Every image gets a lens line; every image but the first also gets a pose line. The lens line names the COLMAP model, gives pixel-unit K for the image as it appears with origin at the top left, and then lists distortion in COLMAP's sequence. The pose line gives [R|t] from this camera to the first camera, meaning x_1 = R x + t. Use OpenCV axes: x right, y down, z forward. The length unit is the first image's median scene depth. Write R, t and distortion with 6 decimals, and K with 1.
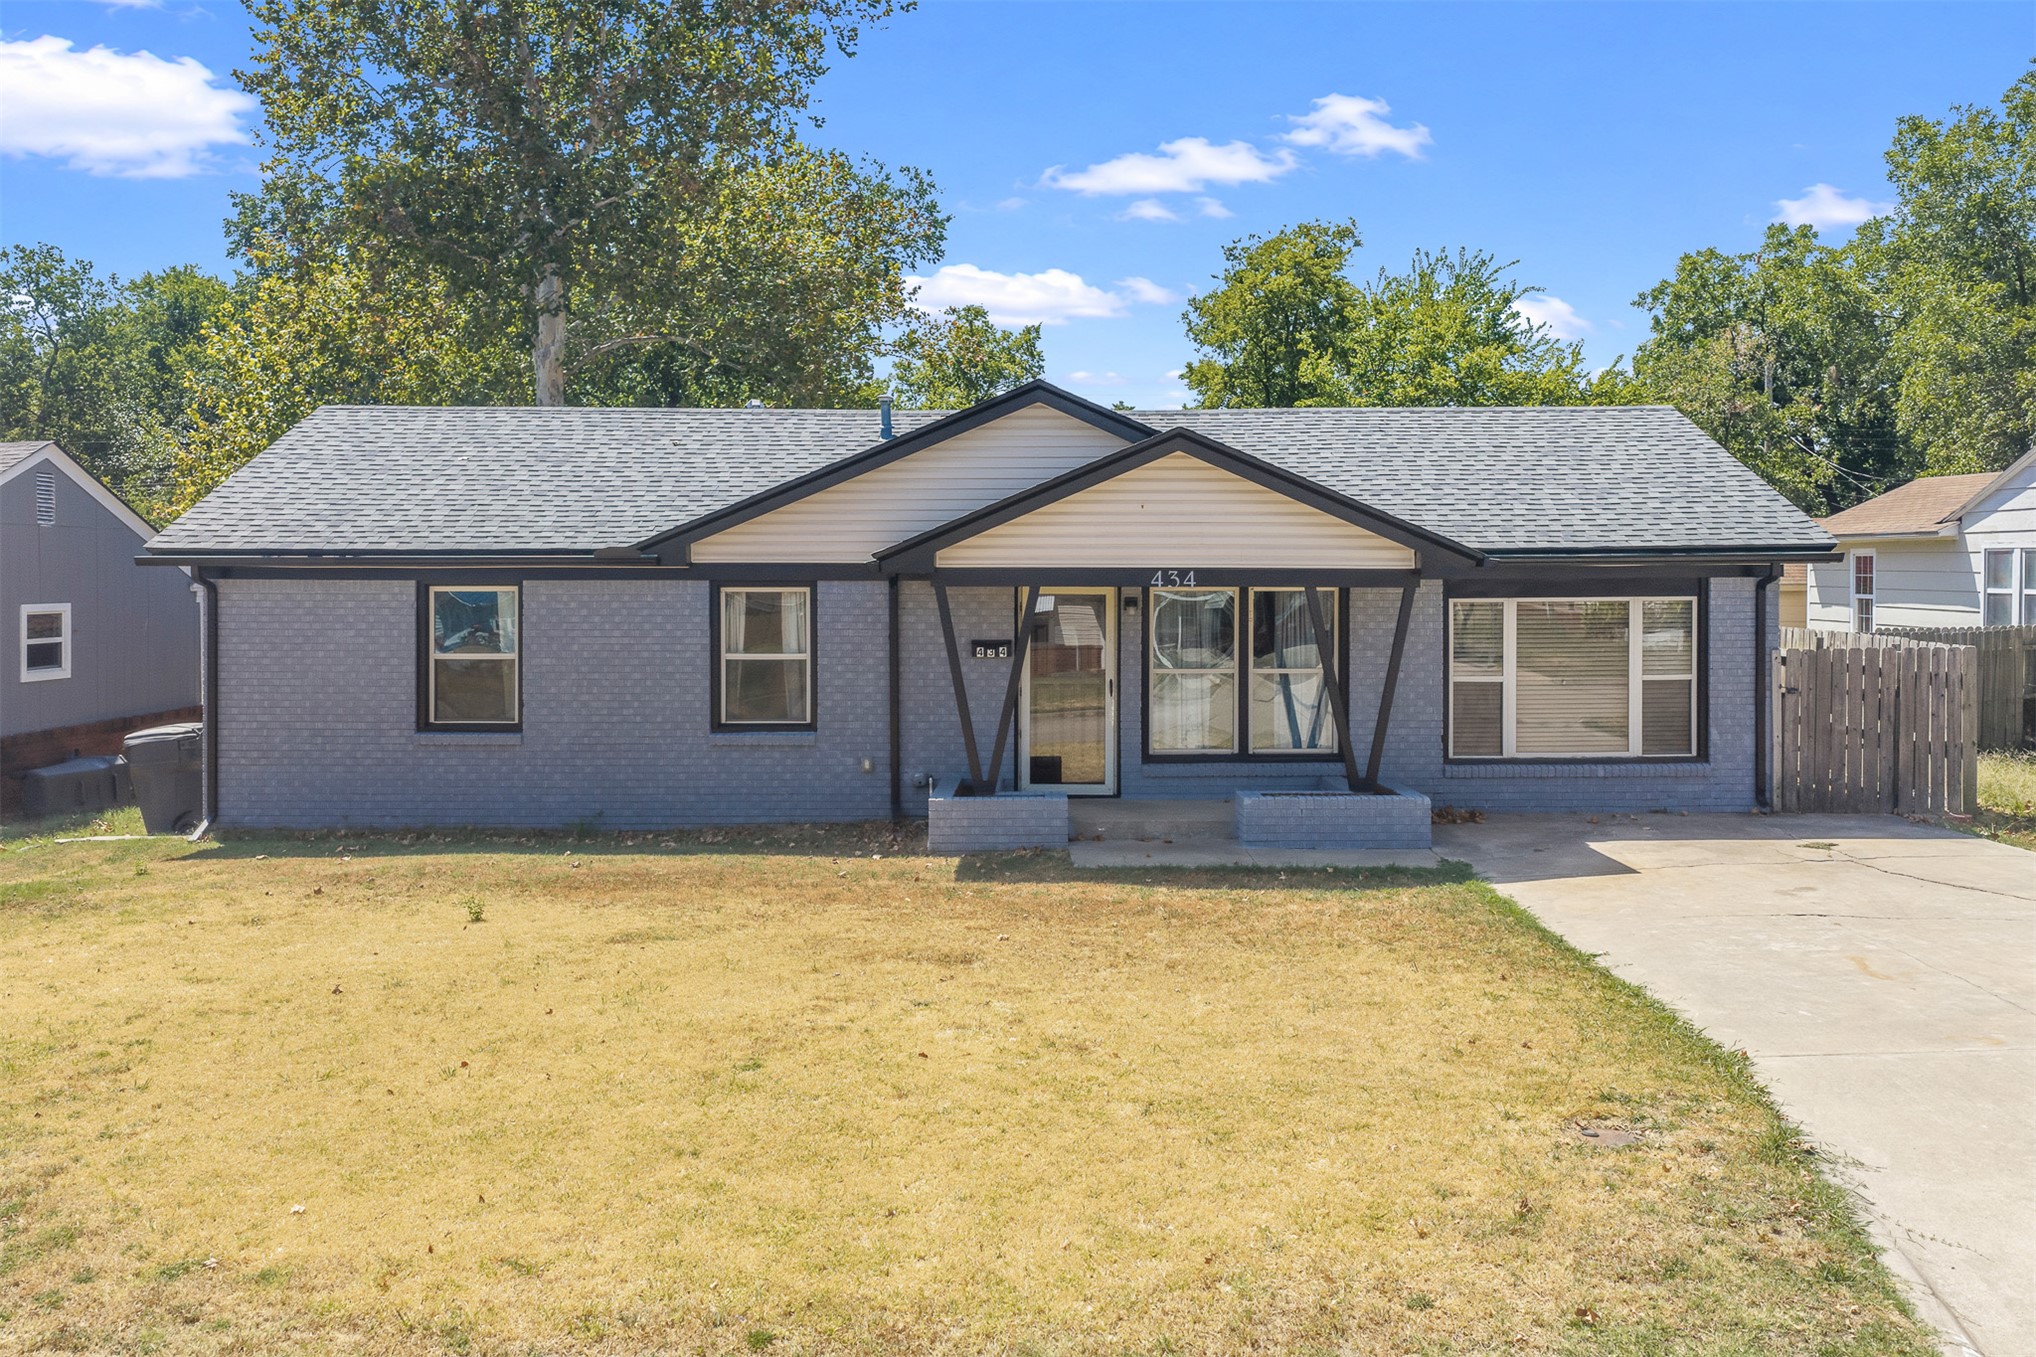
lens RADIAL K [[1718.5, 0, 975.2], [0, 1718.5, 647.5], [0, 0, 1]] dist [0.002116, -0.000346]
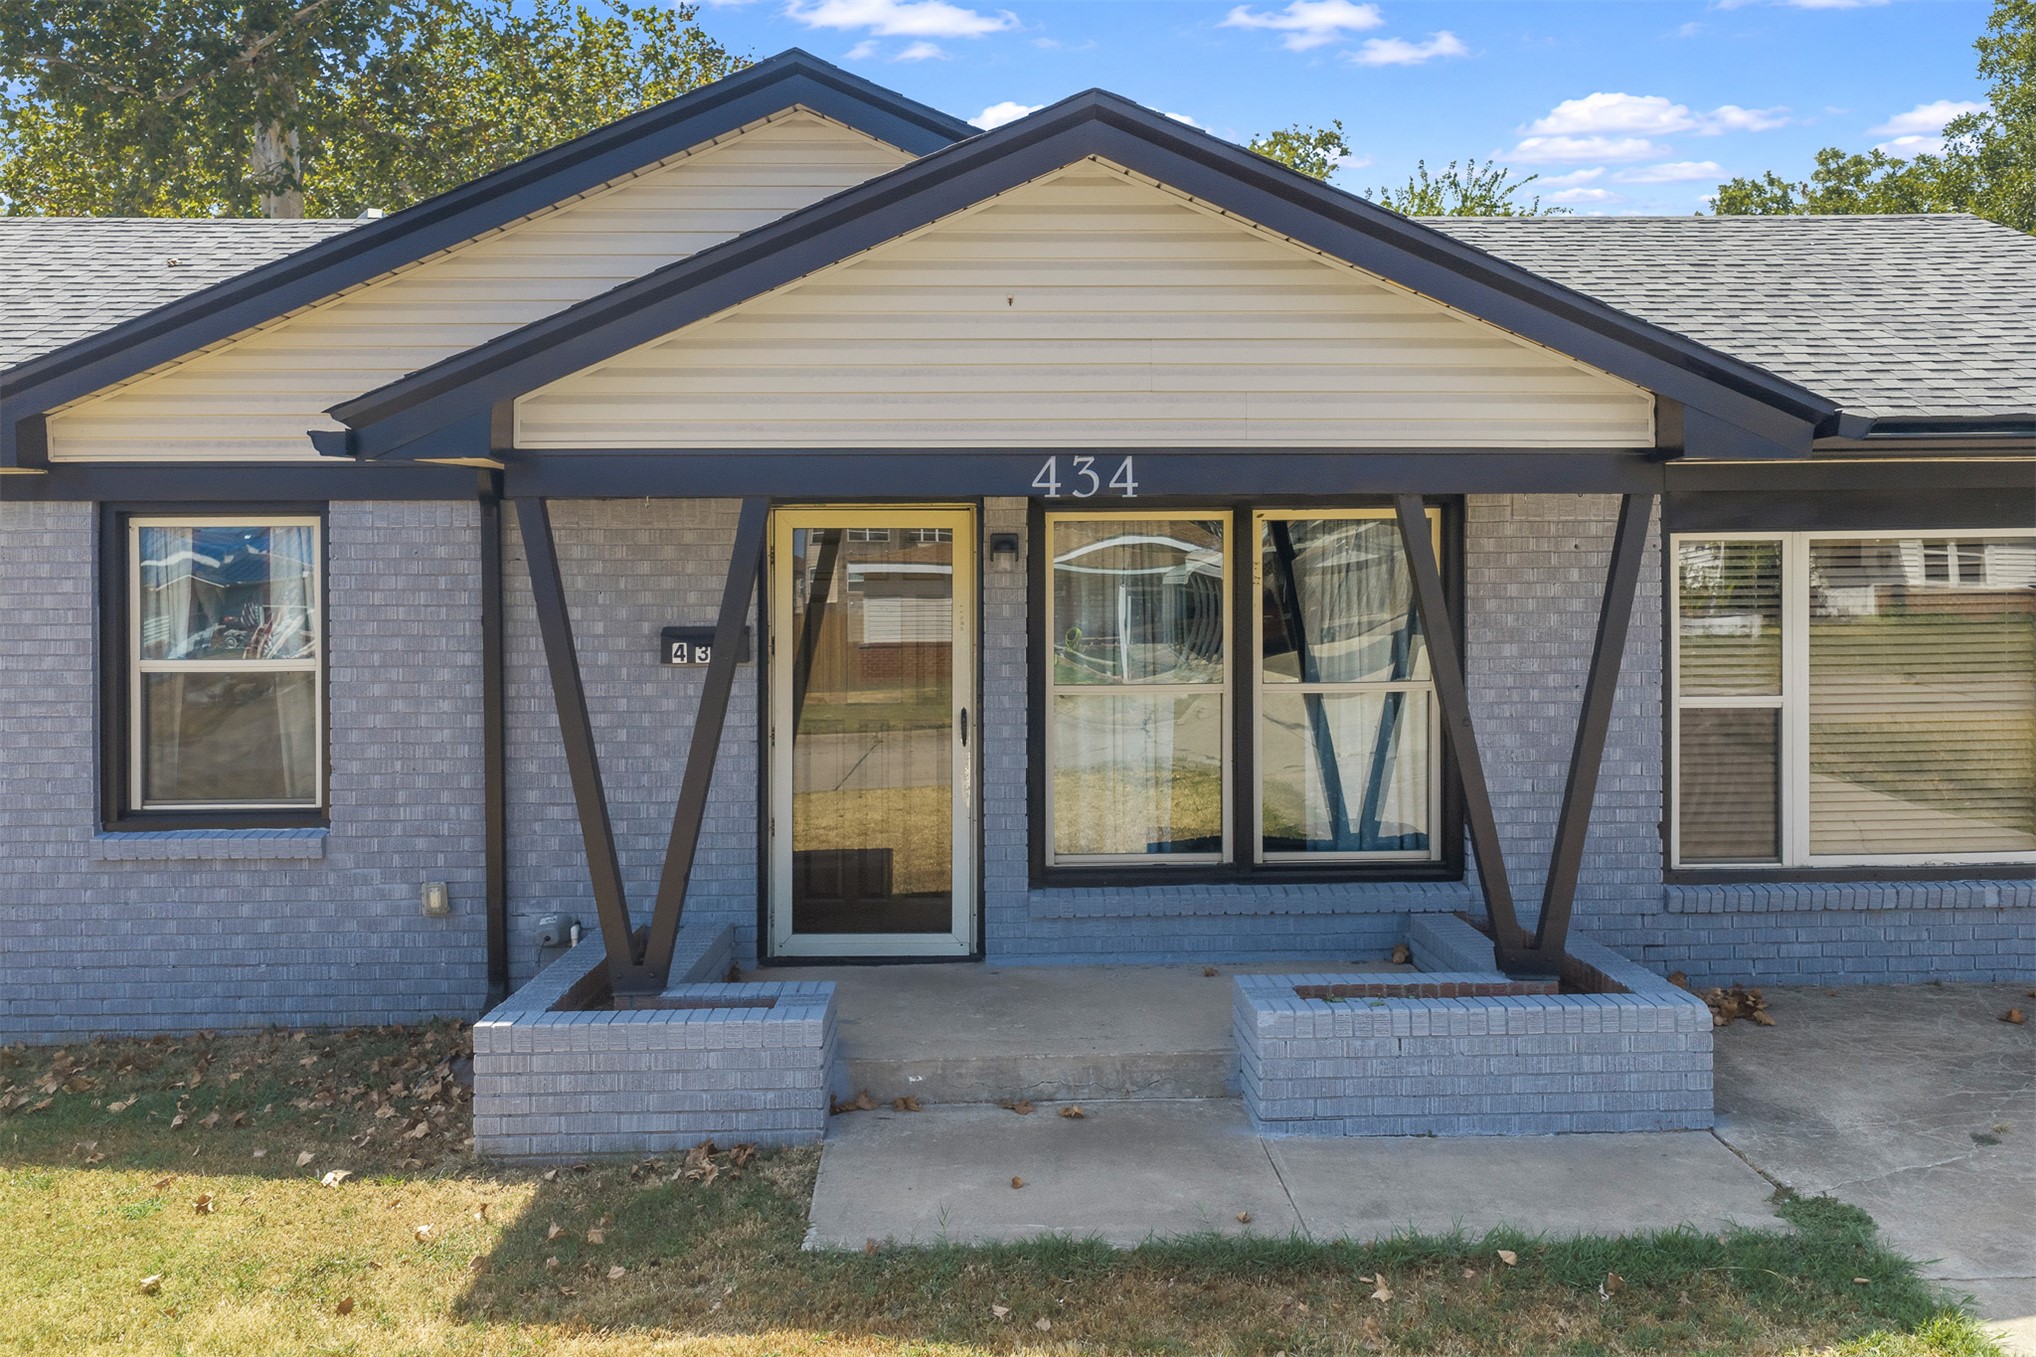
lens RADIAL K [[1718.5, 0, 1009.4], [0, 1718.5, 661.8], [0, 0, 1]] dist [0.002116, -0.000346]
pose [[0.999148, -0.007101, 0.040653, 0.072581], [0.006639, 0.999912, 0.011506, 0.000136], [-0.040731, -0.011226, 0.999107, 0.530485]]
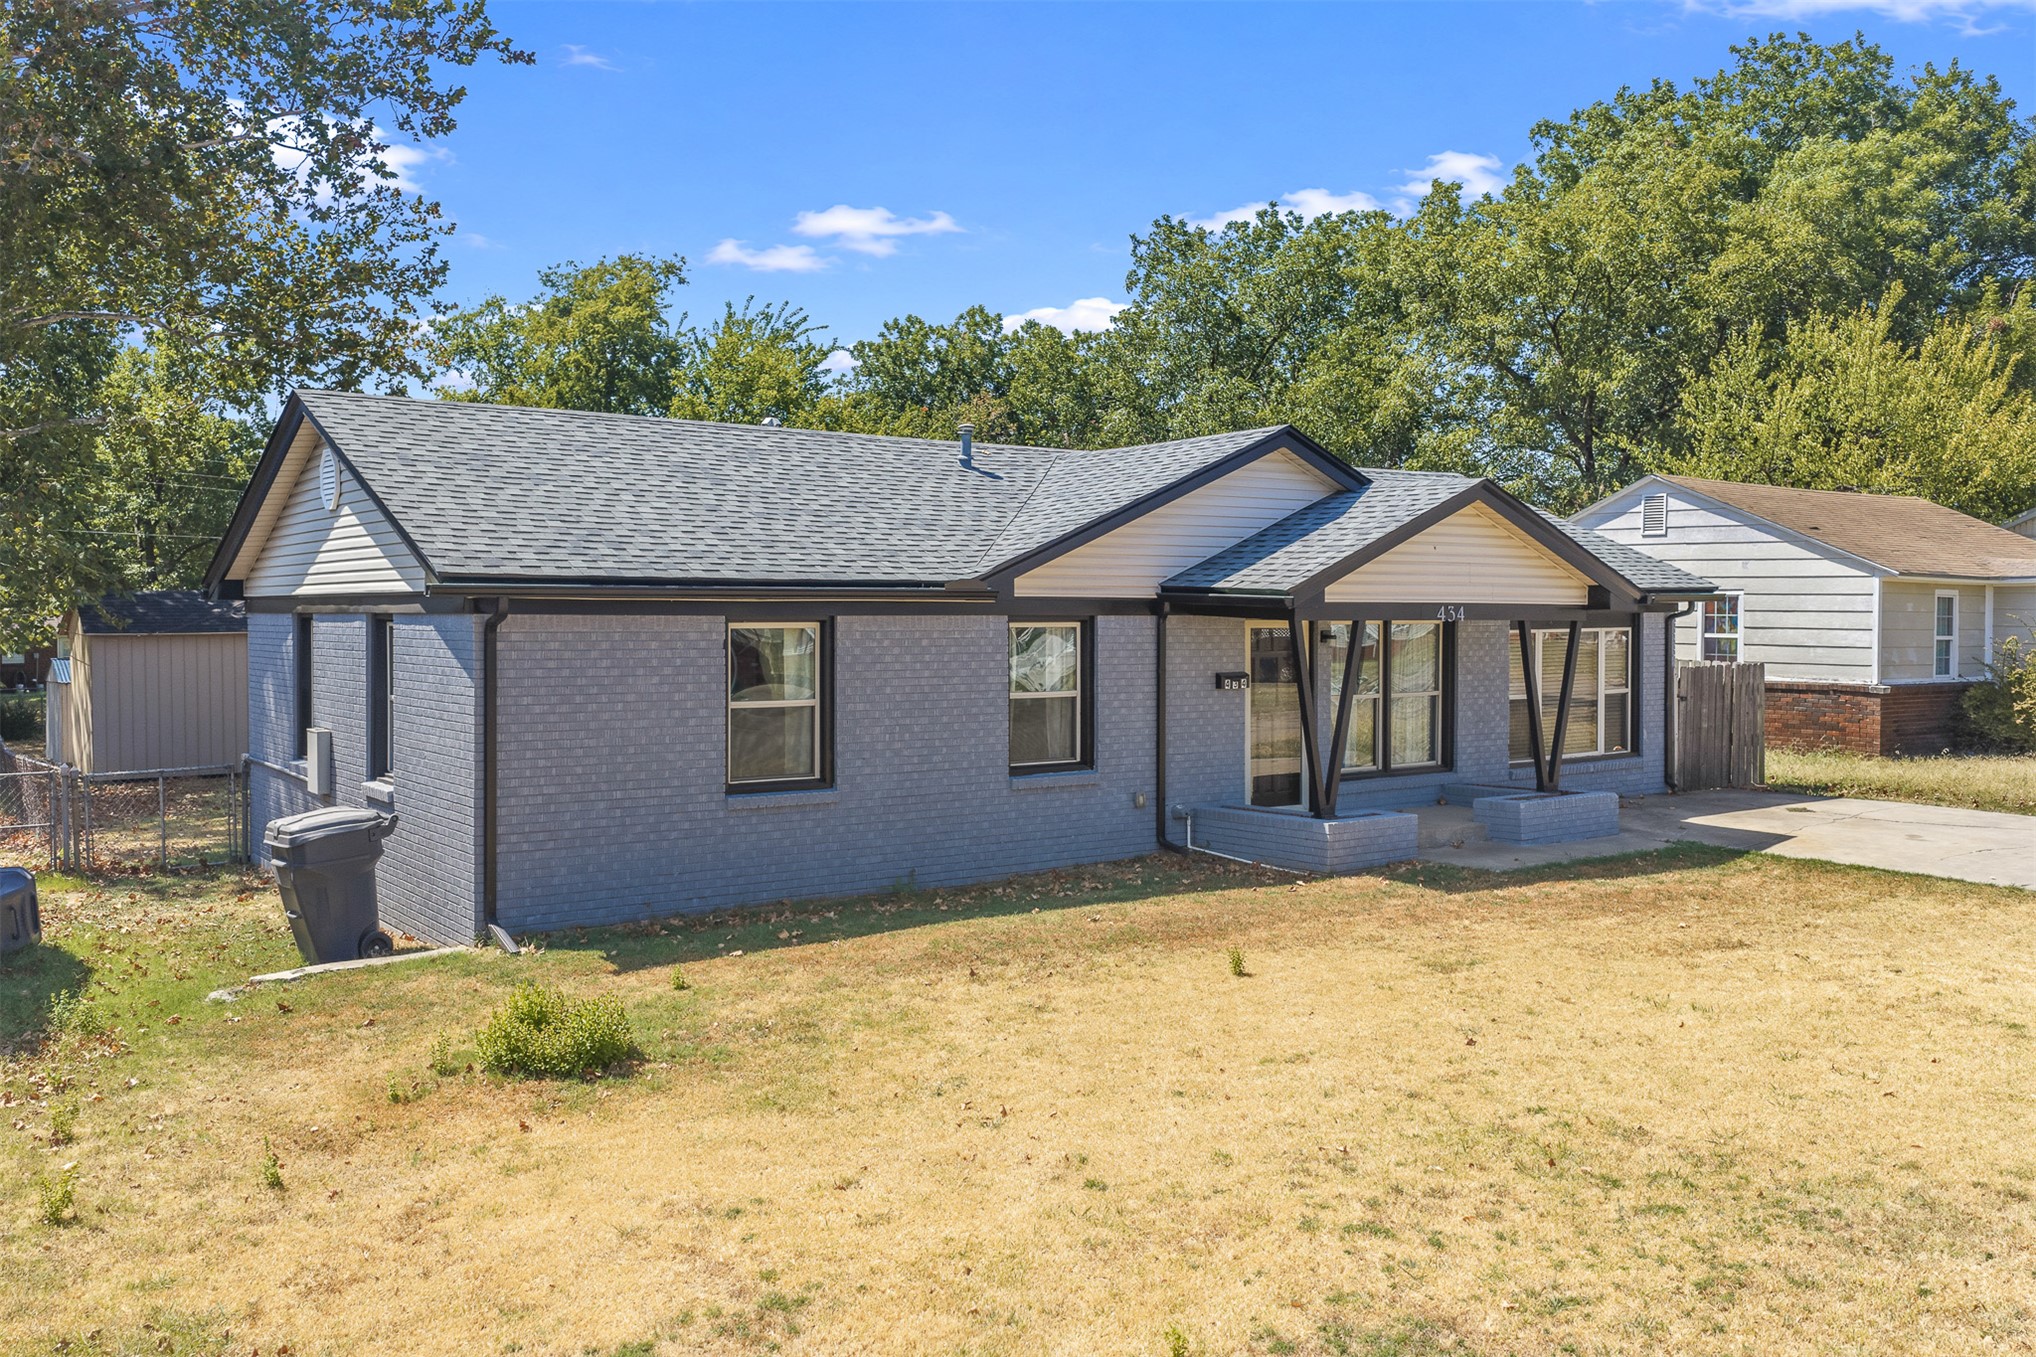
lens RADIAL K [[1718.5, 0, 1003.1], [0, 1718.5, 689.4], [0, 0, 1]] dist [0.002116, -0.000346]
pose [[0.805479, -0.026039, 0.592053, -0.717251], [0.024957, 0.999638, 0.010012, -0.007955], [-0.592099, 0.006712, 0.805837, 0.240550]]
